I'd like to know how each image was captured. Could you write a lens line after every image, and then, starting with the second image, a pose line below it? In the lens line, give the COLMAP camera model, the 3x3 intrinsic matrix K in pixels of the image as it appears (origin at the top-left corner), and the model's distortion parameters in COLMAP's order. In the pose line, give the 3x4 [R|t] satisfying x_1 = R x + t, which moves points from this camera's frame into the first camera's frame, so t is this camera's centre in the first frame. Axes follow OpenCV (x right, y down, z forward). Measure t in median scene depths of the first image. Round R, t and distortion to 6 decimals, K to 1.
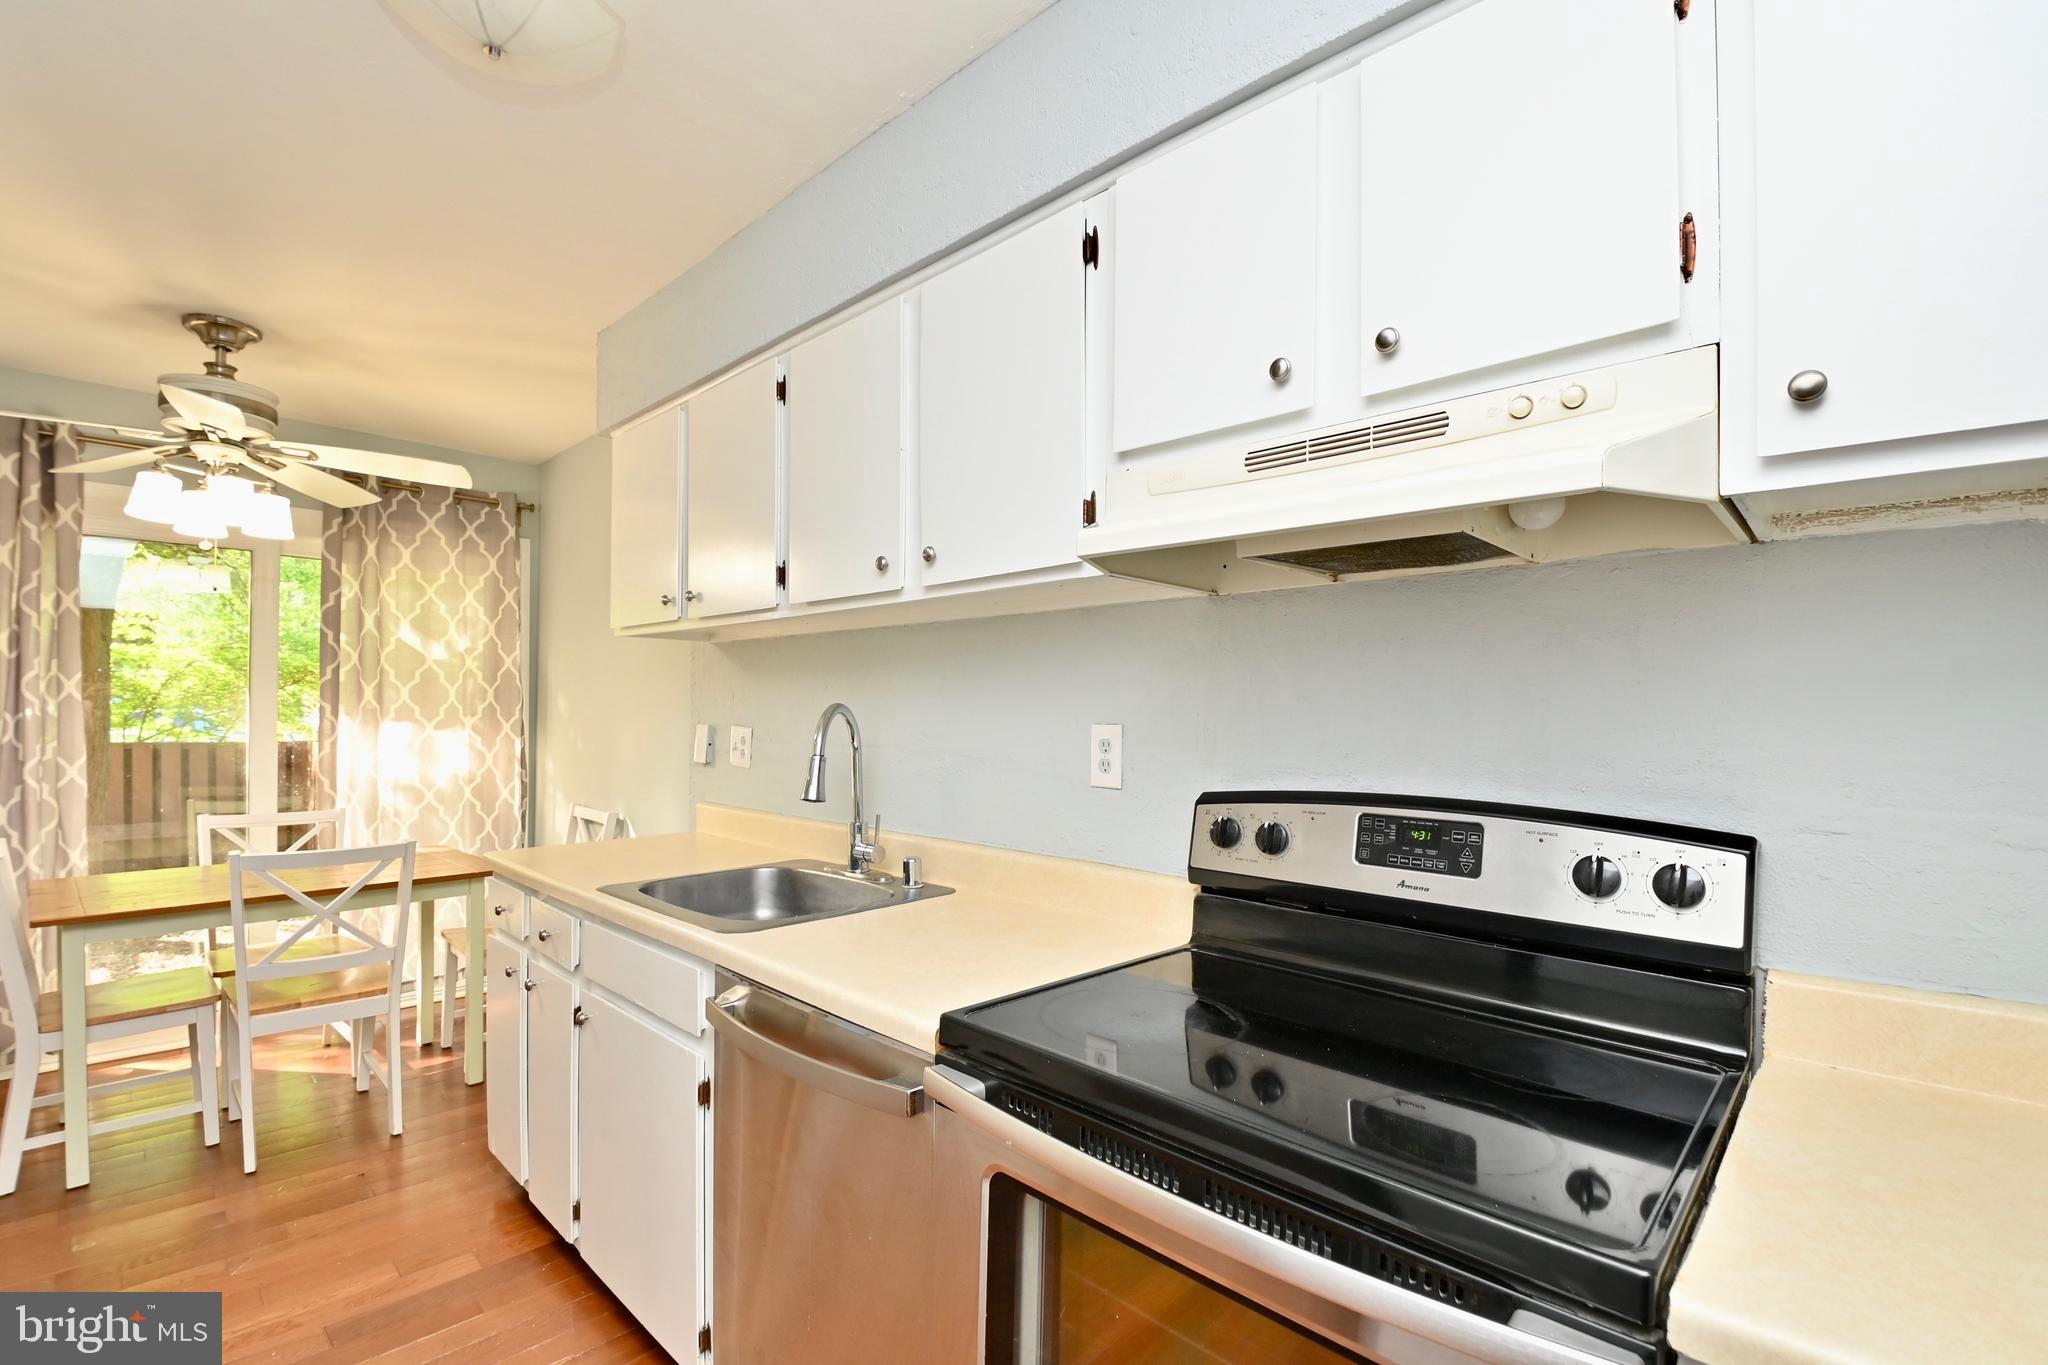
lens RADIAL K [[901.9, 0, 1051.0], [0, 901.9, 711.7], [0, 0, 1]] dist [-0.013468, -0.007640]
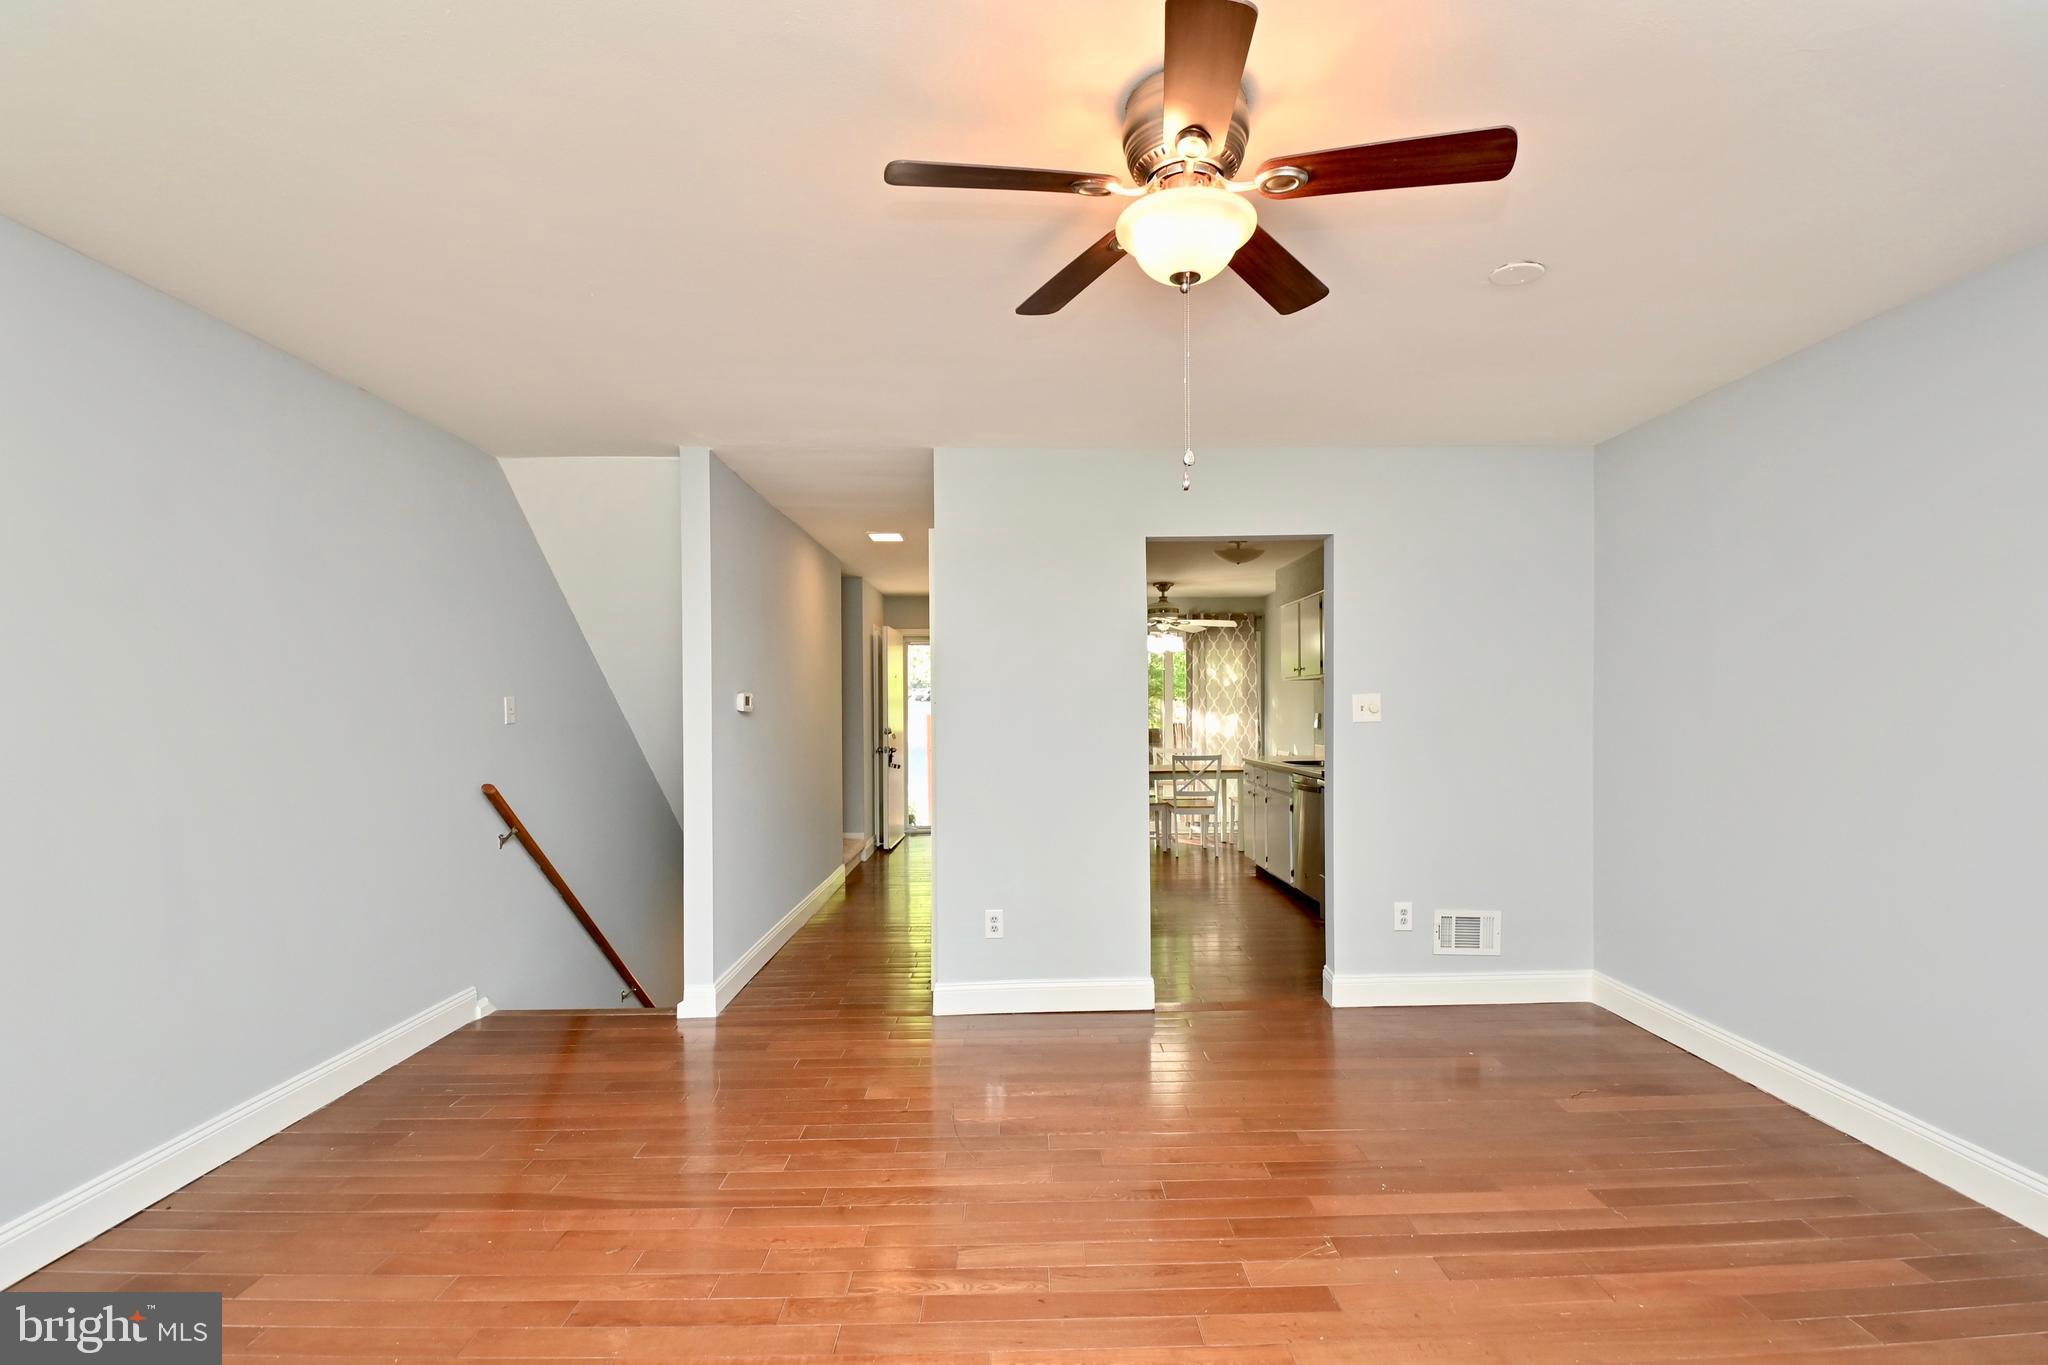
lens RADIAL K [[901.9, 0, 1020.8], [0, 901.9, 701.4], [0, 0, 1]] dist [-0.013468, -0.007640]
pose [[0.685796, -0.016787, -0.727600, 0.711046], [0.015320, 0.999845, -0.008628, -0.008331], [0.727633, -0.005230, 0.685947, -1.081620]]
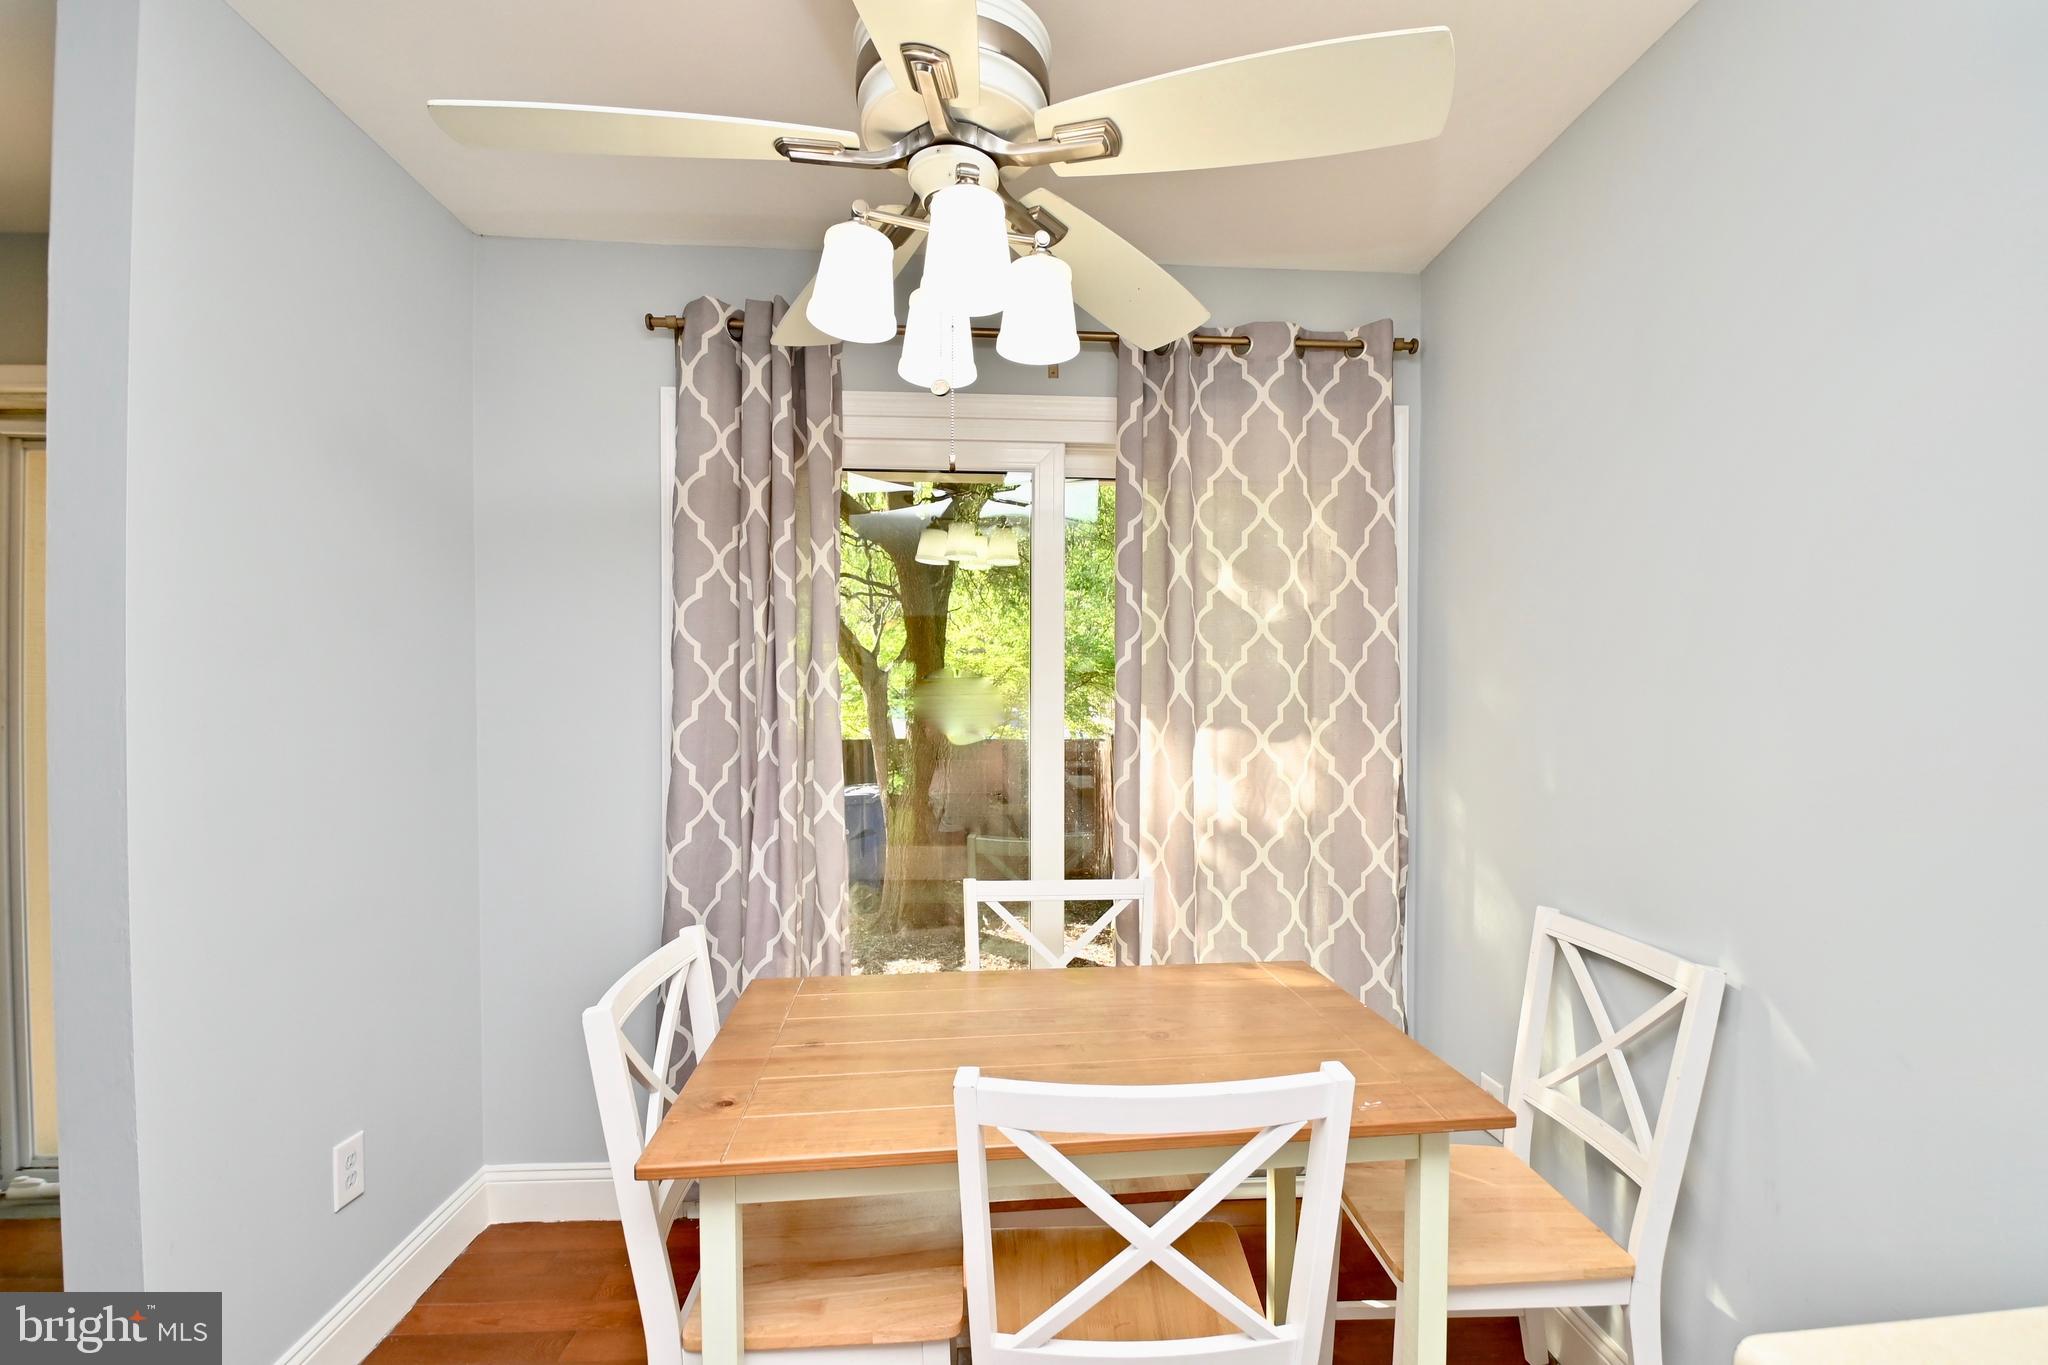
lens RADIAL K [[901.9, 0, 1024.9], [0, 901.9, 697.6], [0, 0, 1]] dist [-0.013468, -0.007640]
pose [[0.724022, -0.010793, -0.689692, -0.404500], [0.006334, 0.999939, -0.008999, -0.005777], [0.689747, 0.002147, 0.724047, 0.466461]]
